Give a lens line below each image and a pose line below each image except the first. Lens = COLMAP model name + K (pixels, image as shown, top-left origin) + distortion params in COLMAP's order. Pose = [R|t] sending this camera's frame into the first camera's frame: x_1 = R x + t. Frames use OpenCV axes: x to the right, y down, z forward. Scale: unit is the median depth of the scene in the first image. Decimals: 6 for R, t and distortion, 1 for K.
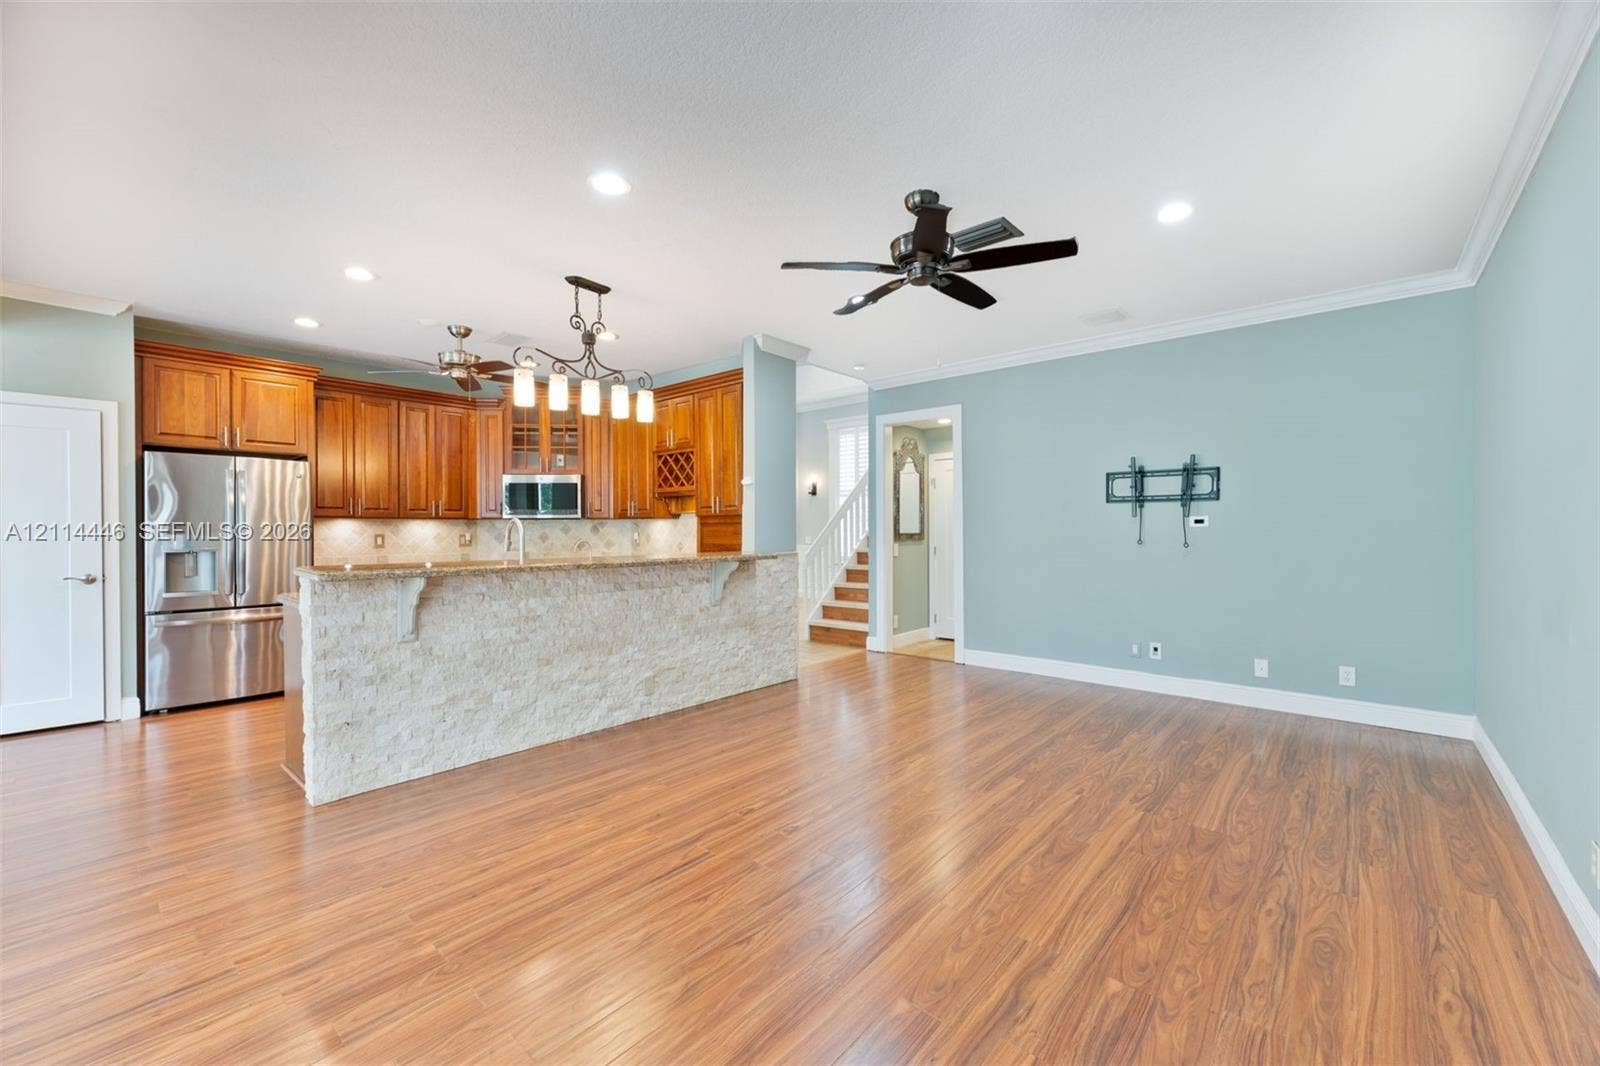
lens RADIAL K [[659.7, 0, 787.9], [0, 659.7, 530.5], [0, 0, 1]] dist [0.002554, 0.000147]
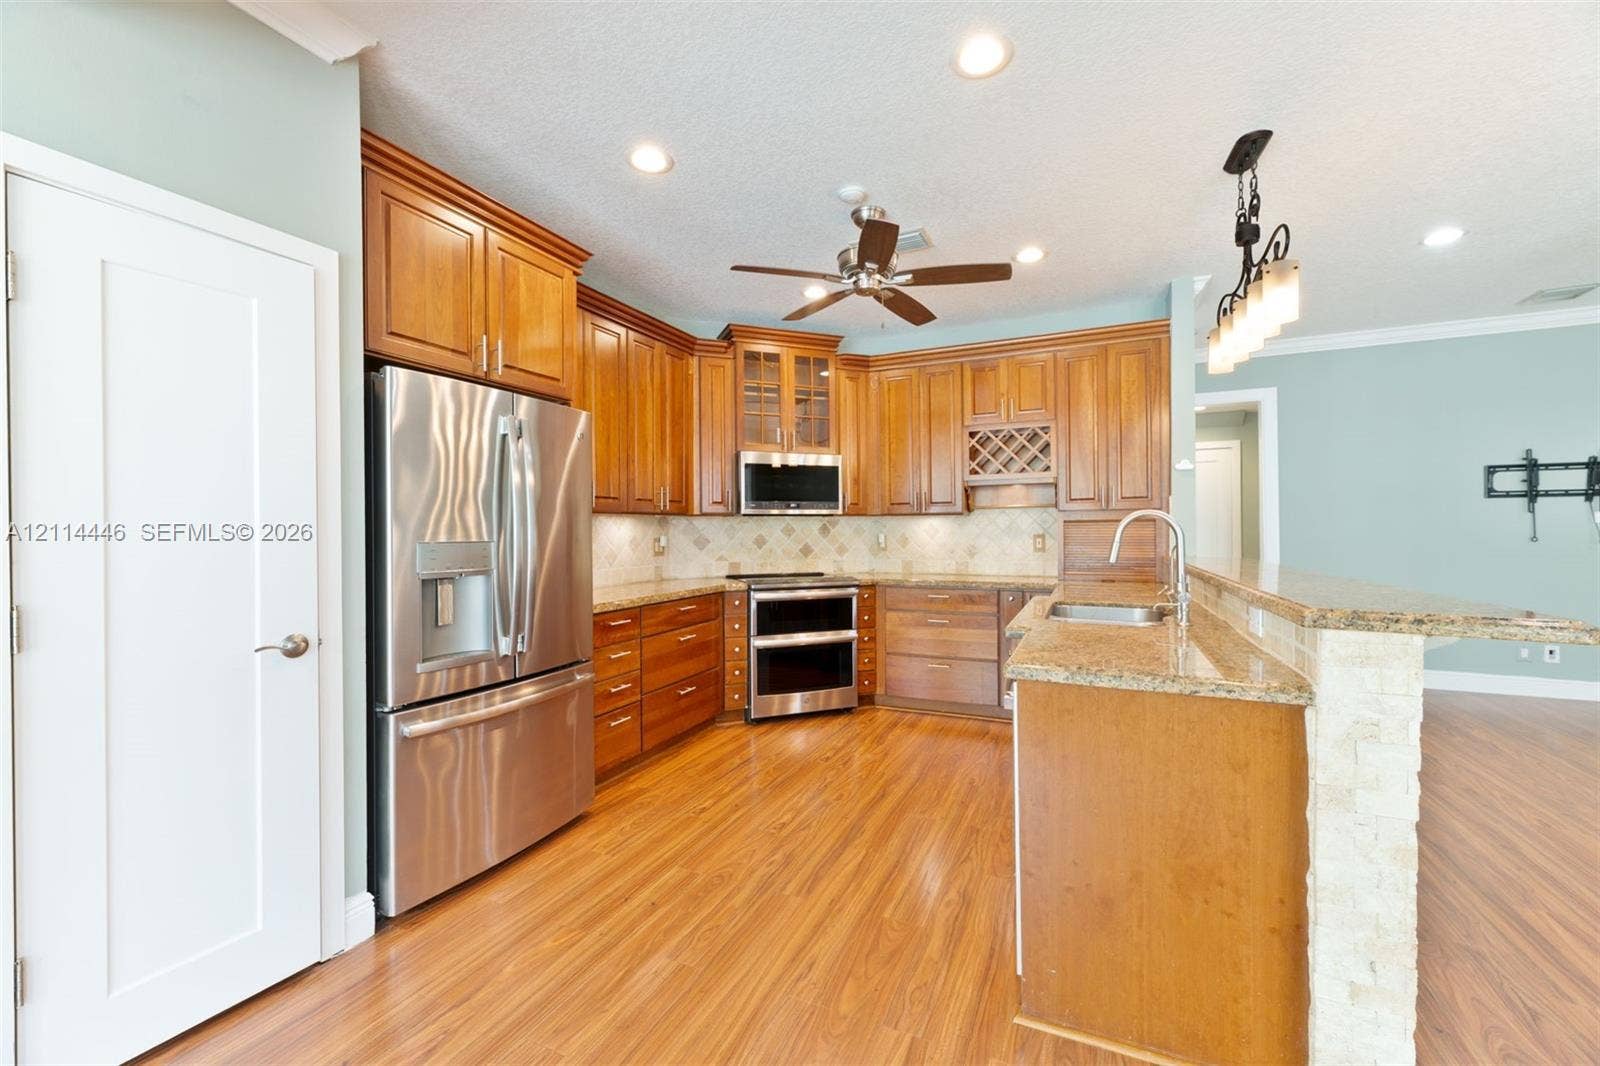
lens RADIAL K [[651.9, 0, 798.5], [0, 651.9, 529.0], [0, 0, 1]] dist [-0.001379, -0.000232]
pose [[0.956020, -0.004816, 0.293261, -0.777187], [0.006414, 0.999969, -0.004488, 0.000379], [-0.293230, 0.006171, 0.956022, 0.443200]]
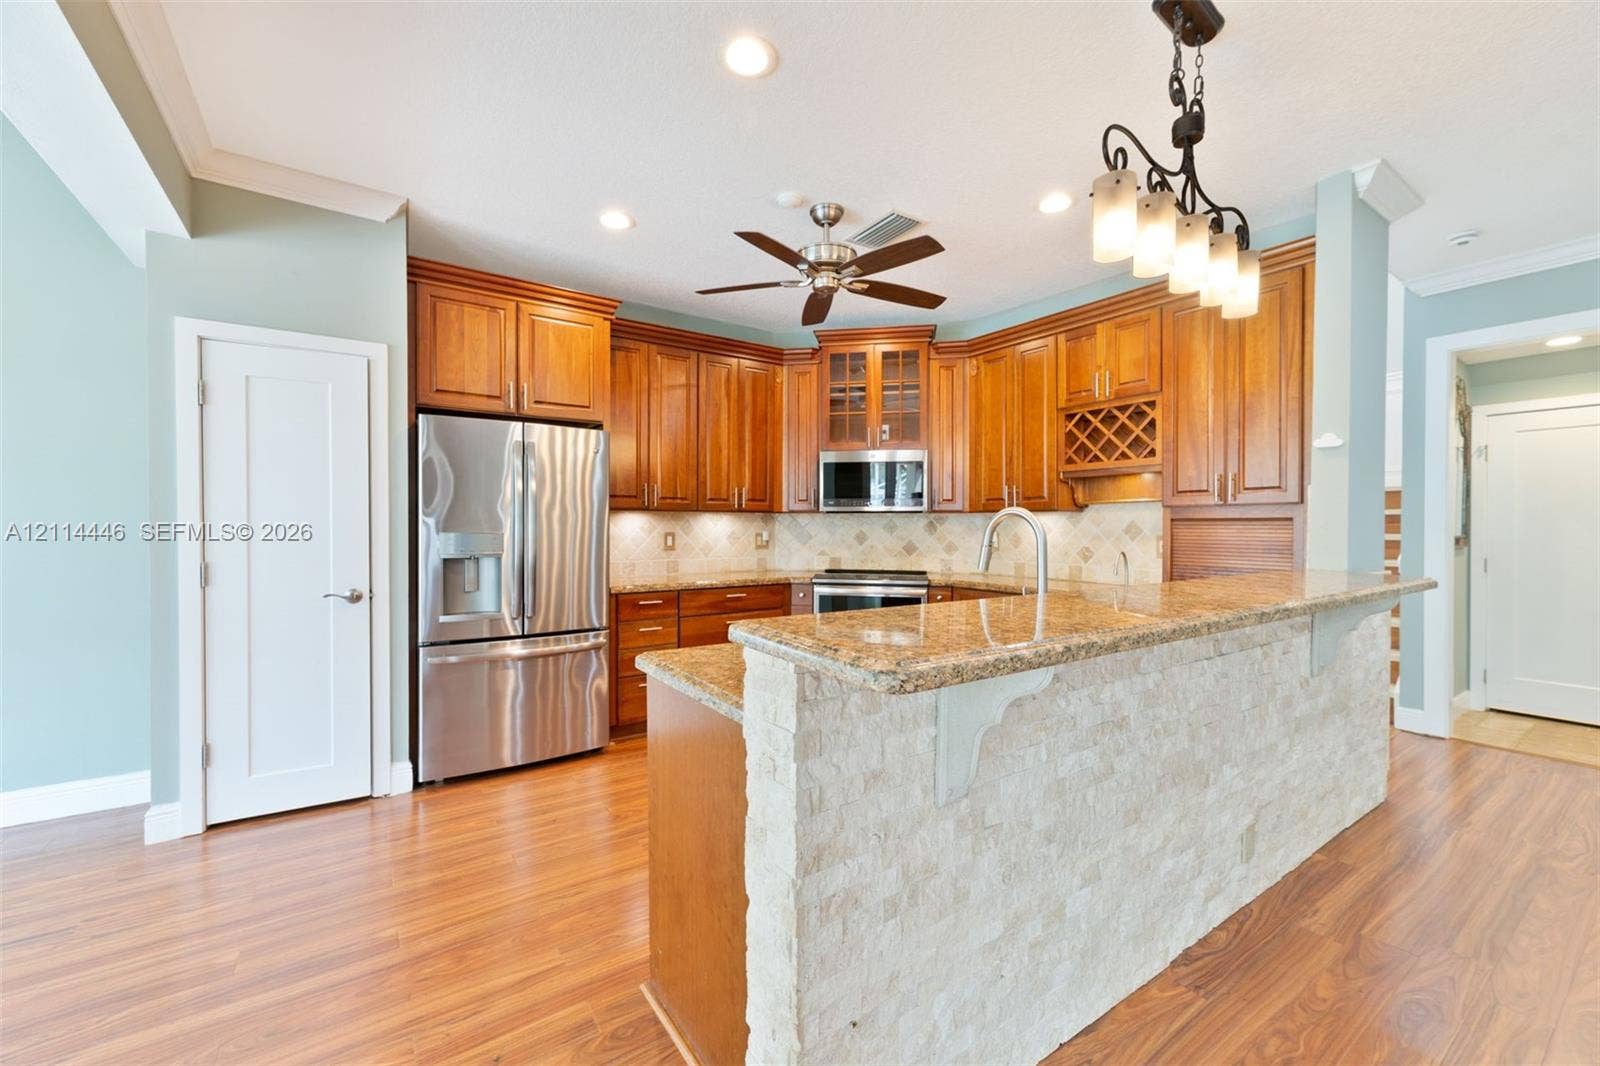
lens RADIAL K [[643.3, 0, 774.9], [0, 643.3, 529.8], [0, 0, 1]] dist [0.003498, 0.000312]
pose [[0.967222, 0.005796, -0.253867, -0.405483], [-0.004839, 0.999979, 0.004394, -0.001659], [0.253887, -0.003022, 0.967229, 0.406939]]
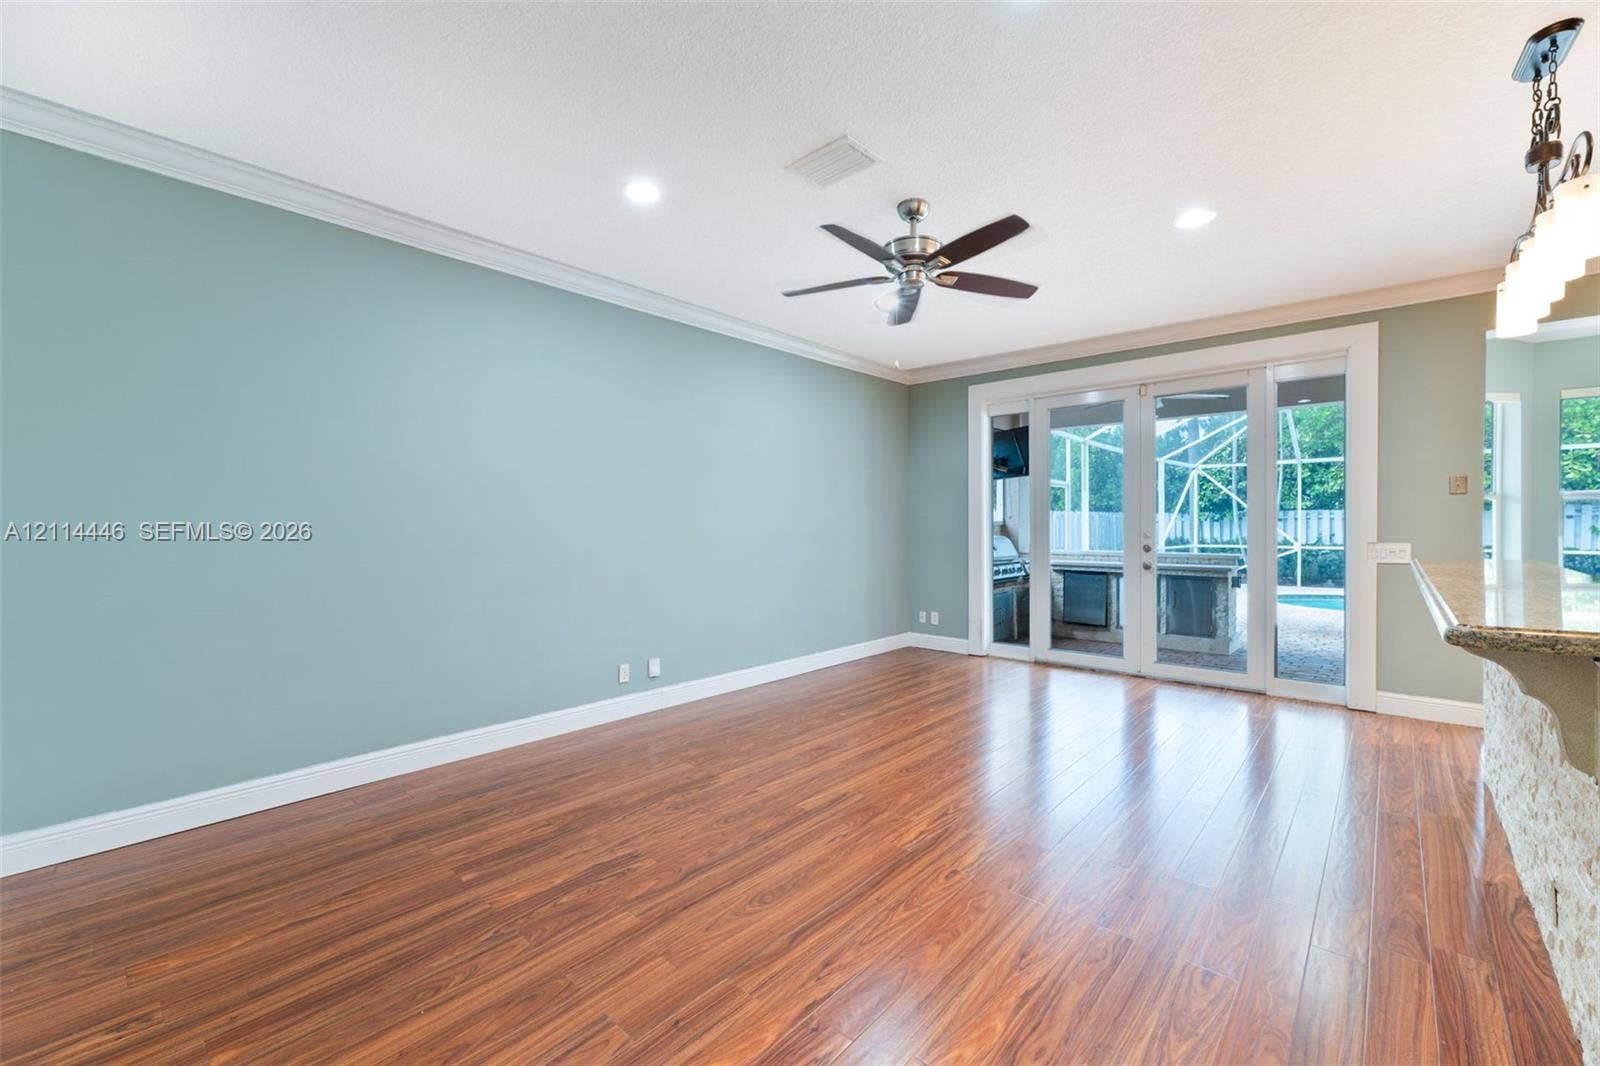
lens RADIAL K [[659.7, 0, 787.9], [0, 659.7, 530.5], [0, 0, 1]] dist [0.002554, 0.000147]
pose [[-0.999446, 0.003326, 0.033117, 0.238762], [0.003683, 0.999936, 0.010729, -0.003222], [-0.033079, 0.010845, -0.999394, 1.333312]]
